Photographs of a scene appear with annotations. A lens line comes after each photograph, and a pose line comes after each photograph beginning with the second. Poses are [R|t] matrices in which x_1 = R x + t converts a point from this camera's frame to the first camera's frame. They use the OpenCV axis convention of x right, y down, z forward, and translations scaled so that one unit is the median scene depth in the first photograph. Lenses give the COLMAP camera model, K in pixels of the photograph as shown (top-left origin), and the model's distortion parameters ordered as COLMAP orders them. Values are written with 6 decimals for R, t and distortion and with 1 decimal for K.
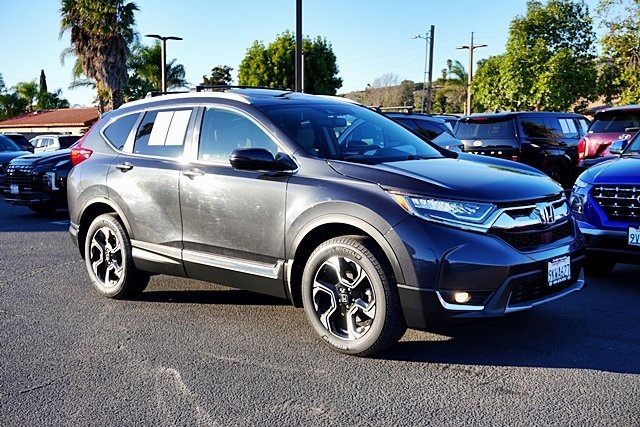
lens RADIAL K [[758.8, 0, 321.1], [0, 758.8, 223.4], [0, 0, 1]] dist [0.058751, 0.000000]
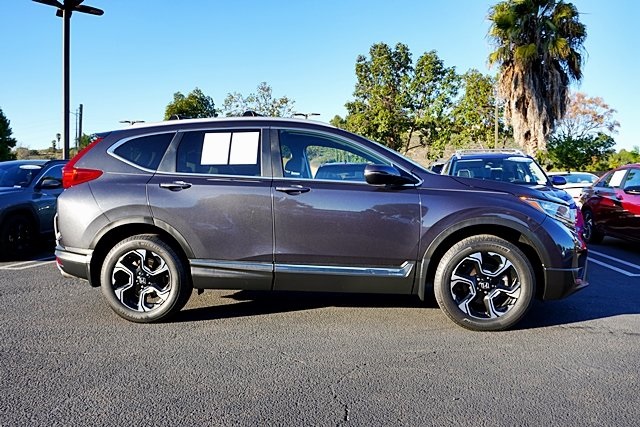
lens RADIAL K [[545.7, 0, 318.2], [0, 545.7, 214.6], [0, 0, 1]] dist [-0.018754, -0.013082]
pose [[0.801185, -0.009811, 0.598337, -0.580263], [0.057158, 0.996549, -0.060194, 0.017998], [-0.595681, 0.082426, 0.798980, 0.363346]]
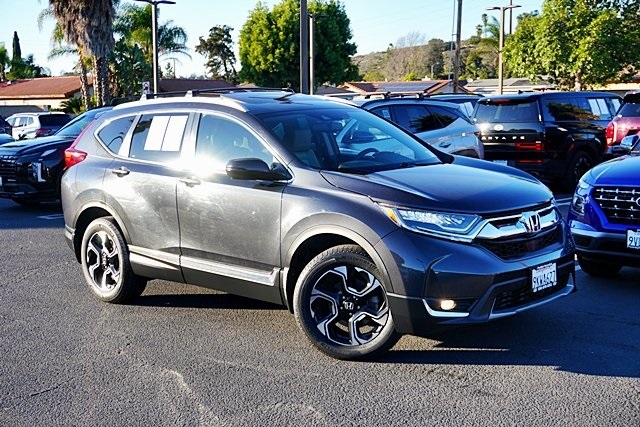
lens RADIAL K [[882.2, 0, 331.3], [0, 882.2, 229.4], [0, 0, 1]] dist [0.051830, 0.000000]
pose [[0.999960, -0.004532, -0.007663, 0.027004], [0.004752, 0.999569, 0.028974, -0.033132], [0.007529, -0.029010, 0.999551, -0.167150]]
